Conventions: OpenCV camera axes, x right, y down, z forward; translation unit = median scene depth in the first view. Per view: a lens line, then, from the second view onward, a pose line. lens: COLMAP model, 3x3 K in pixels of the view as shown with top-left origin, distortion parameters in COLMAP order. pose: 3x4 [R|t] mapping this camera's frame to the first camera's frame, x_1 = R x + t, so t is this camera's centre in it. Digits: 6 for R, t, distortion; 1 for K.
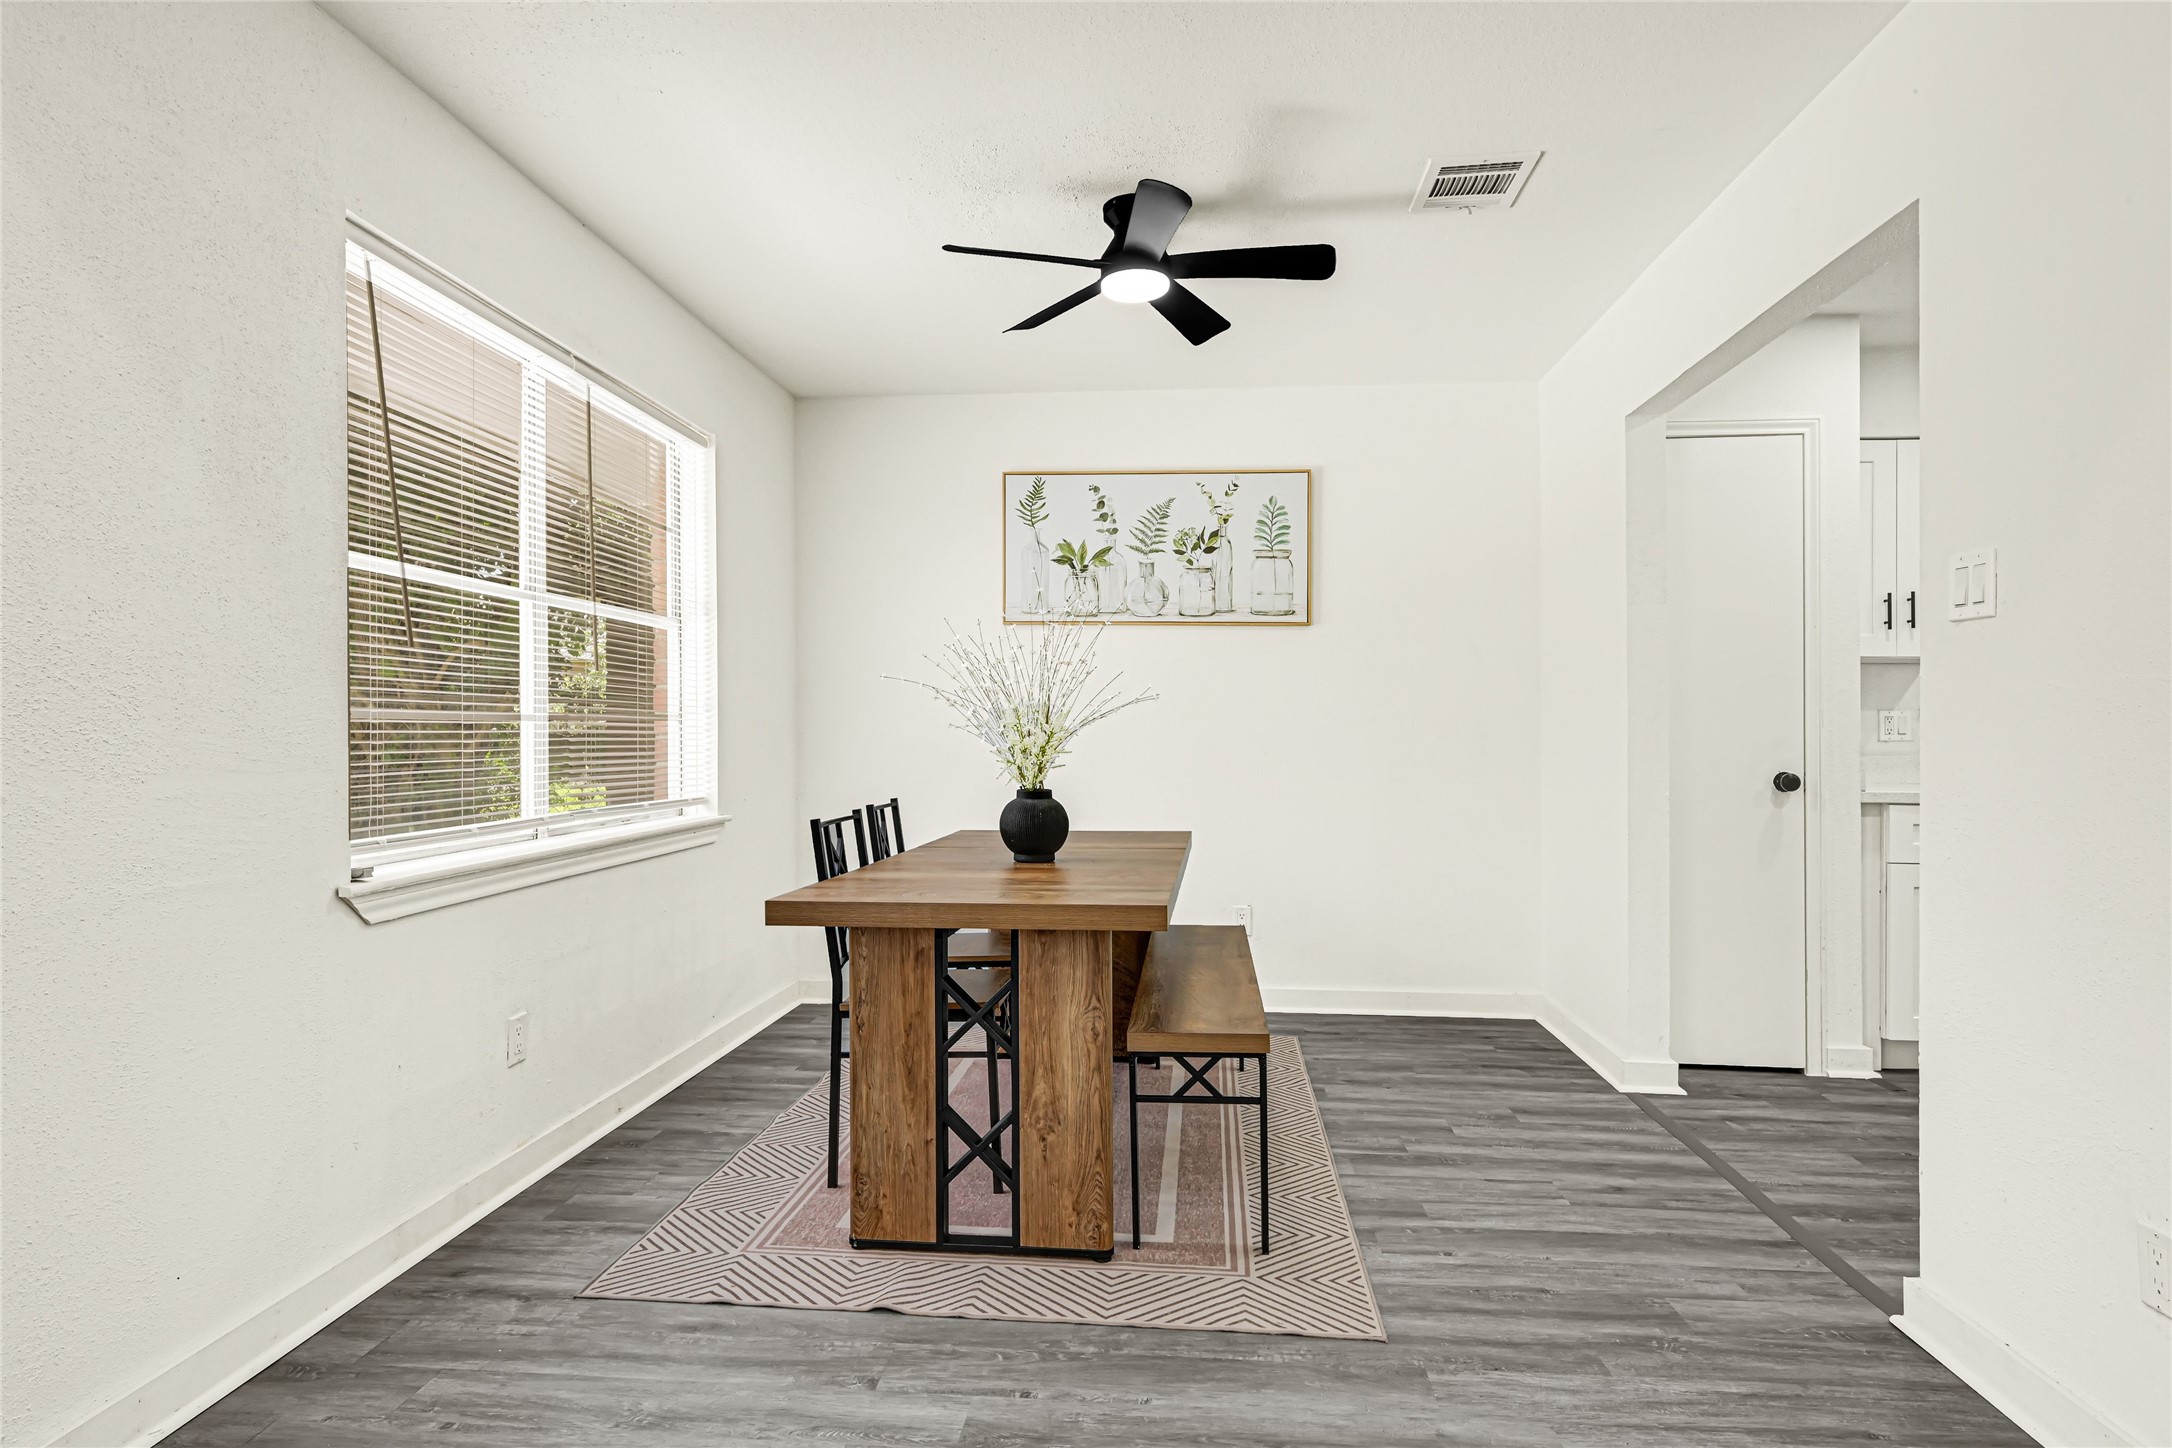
lens RADIAL K [[1194.9, 0, 1086.0], [0, 1194.9, 724.0], [0, 0, 1]] dist [0.003116, 0.000879]
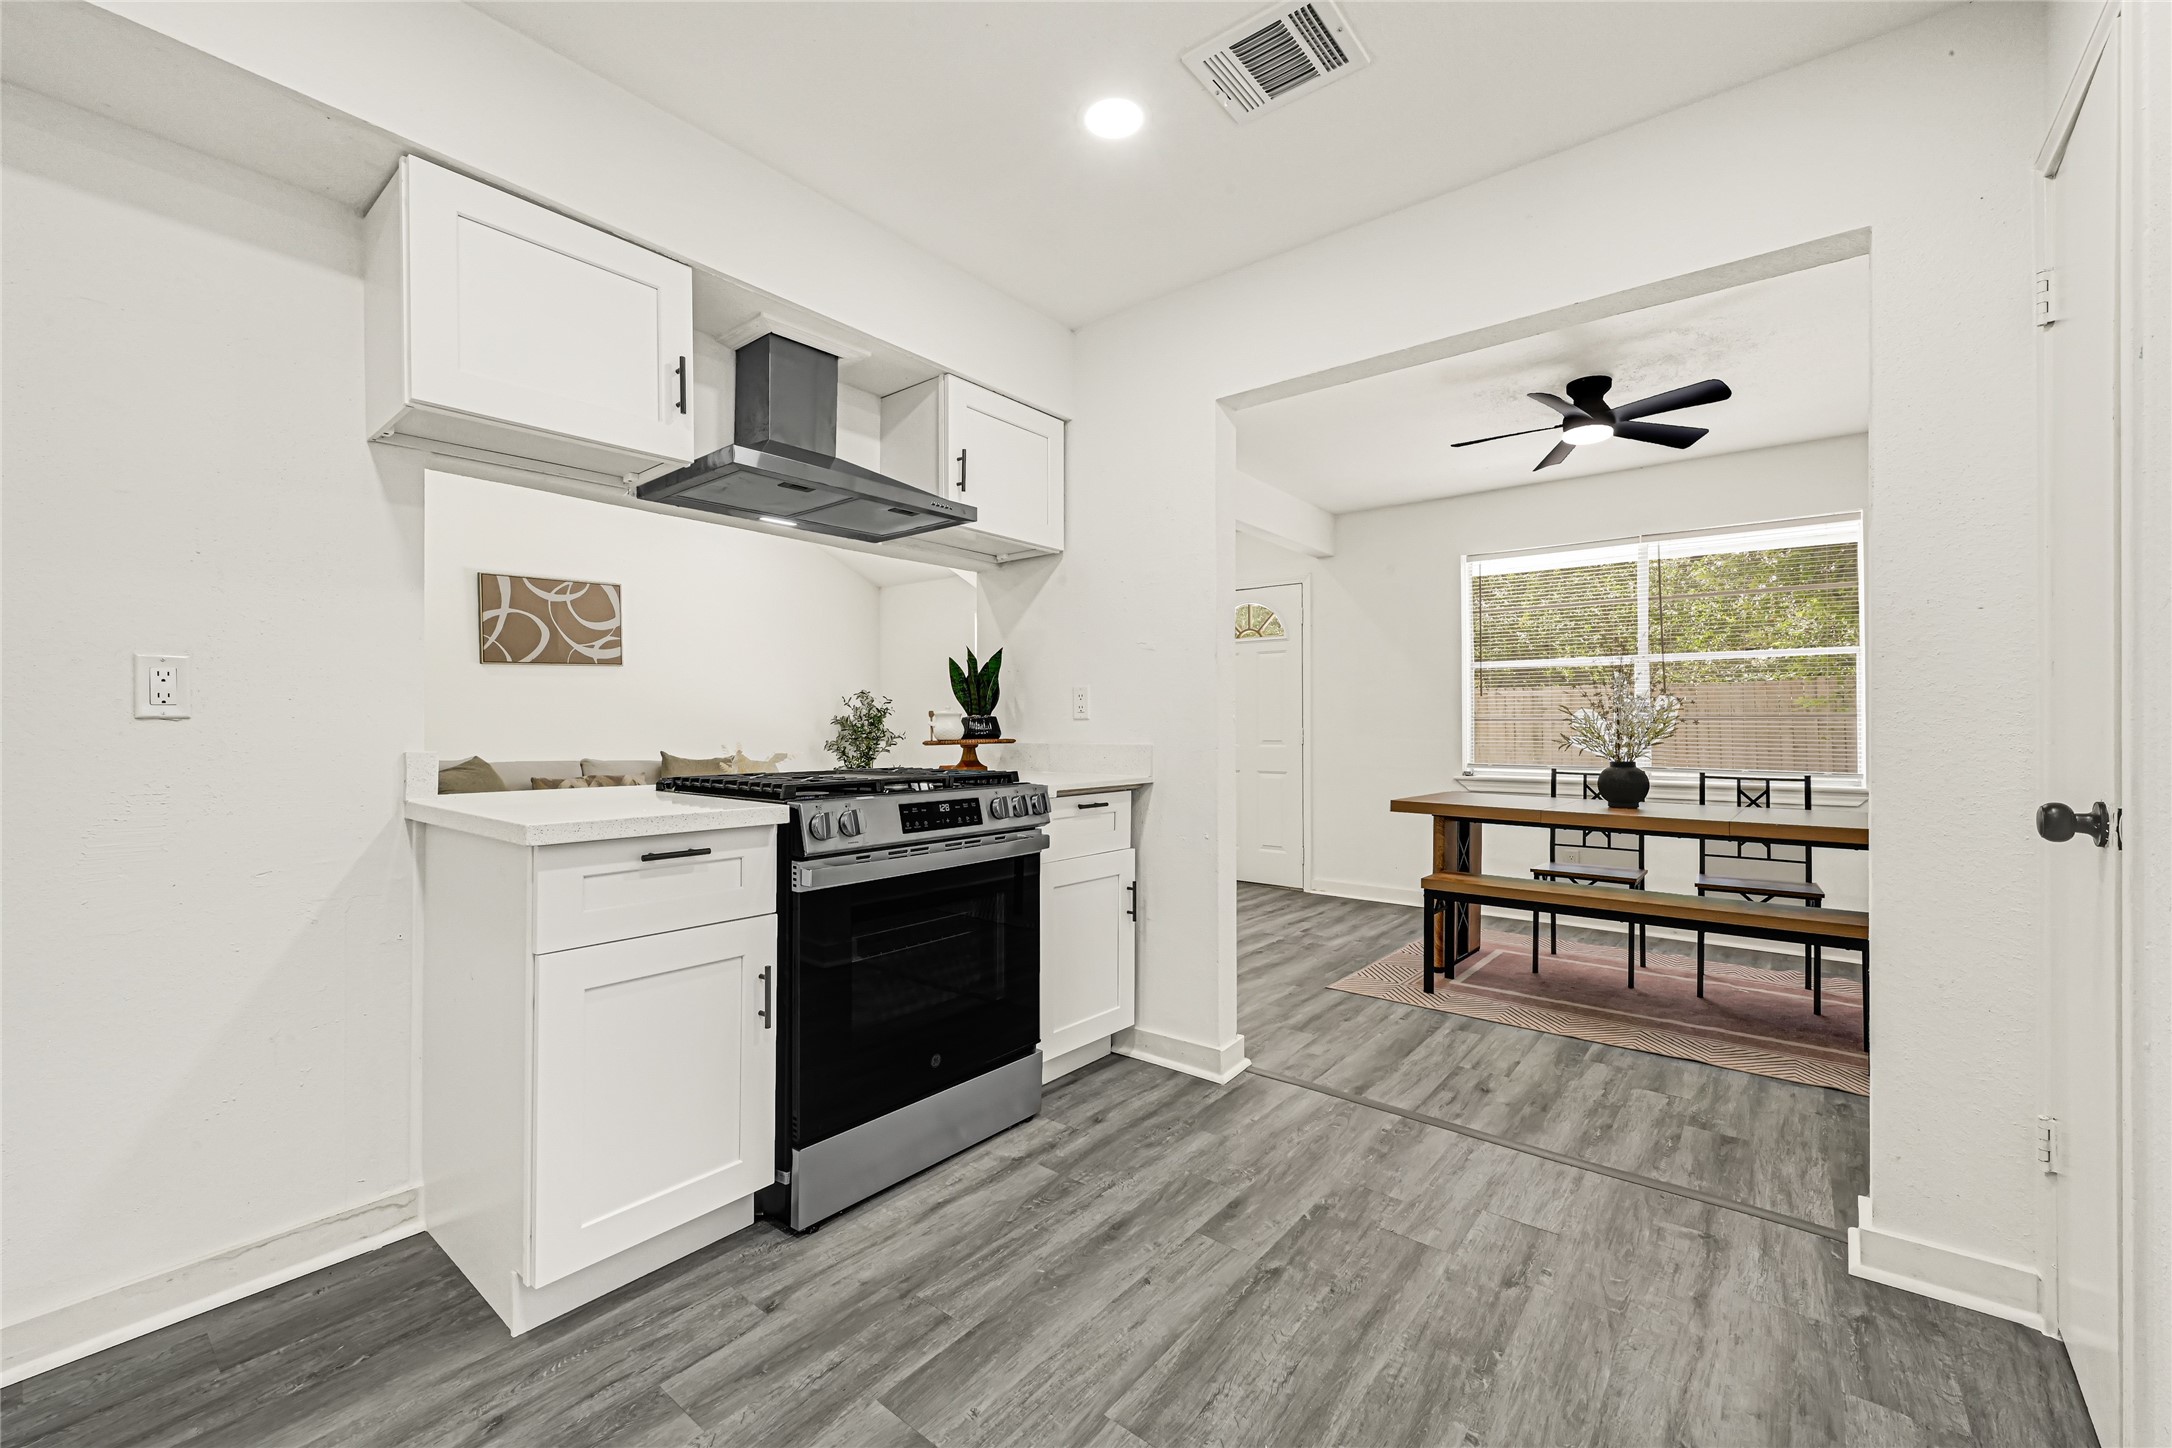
lens RADIAL K [[874.4, 0, 1090.7], [0, 874.4, 723.6], [0, 0, 1]] dist [-0.001072, 0.000351]
pose [[-0.552746, -0.008232, -0.833309, 1.137897], [0.000859, 0.999945, -0.010448, 0.014337], [0.833350, -0.006491, -0.552708, 0.926106]]
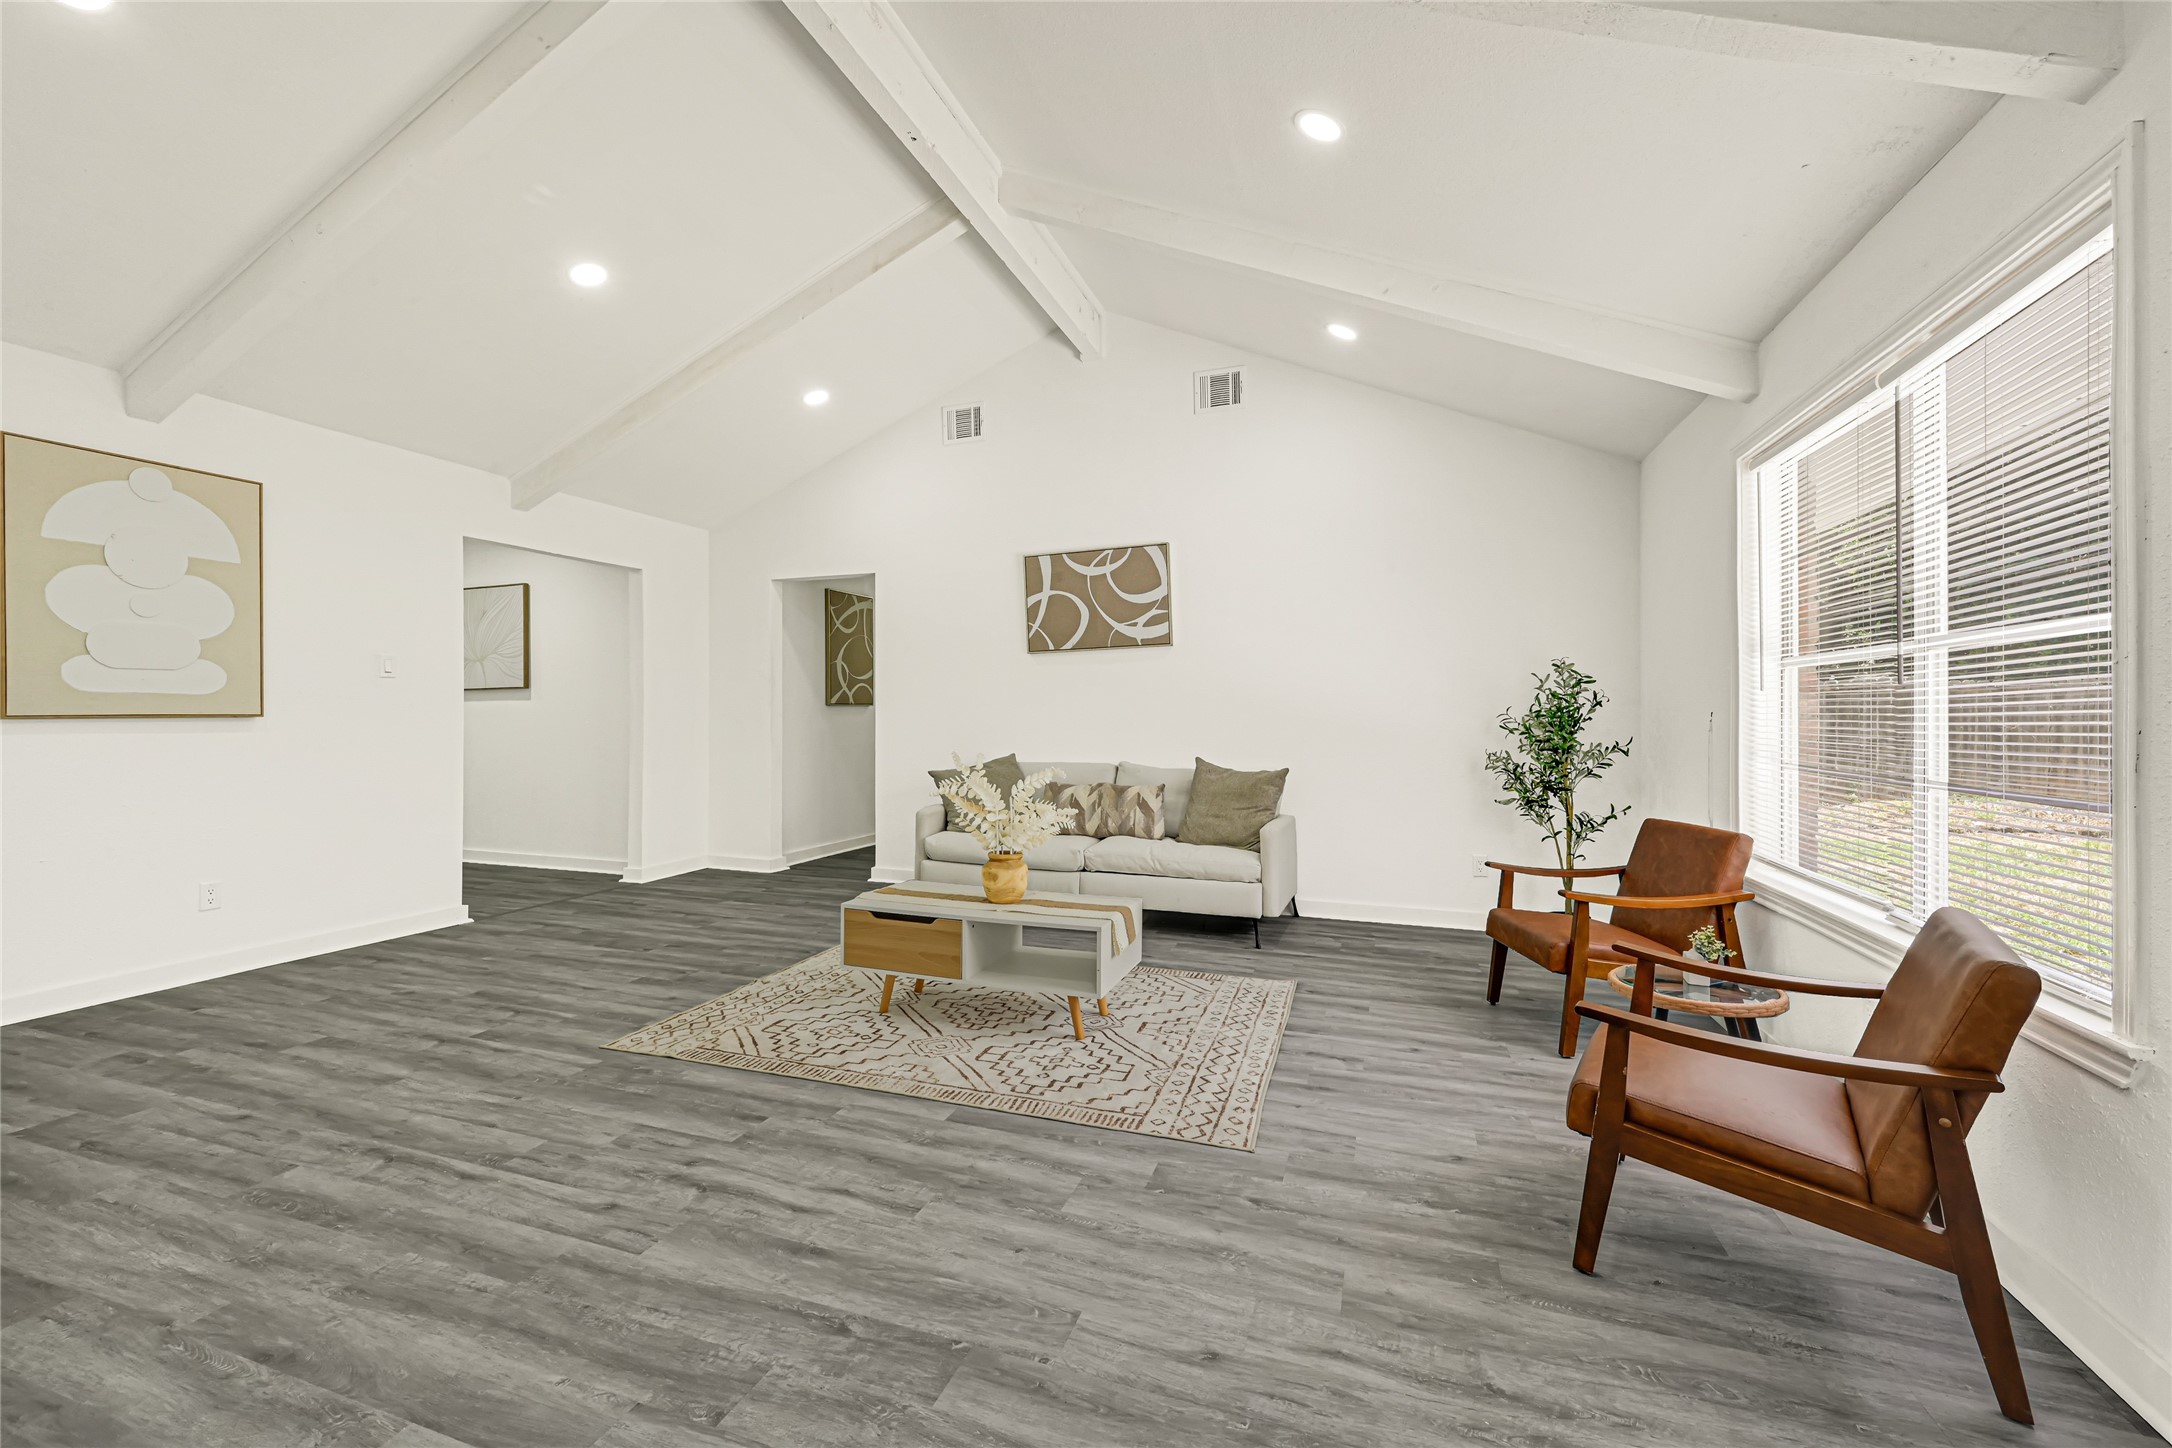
lens RADIAL K [[881.8, 0, 1087.3], [0, 881.8, 710.4], [0, 0, 1]] dist [-0.000592, 0.000081]
pose [[-0.970841, -0.010667, 0.239487, -0.070018], [-0.012510, 0.999903, -0.006179, -0.009827], [-0.239398, -0.008994, -0.970880, 0.529678]]
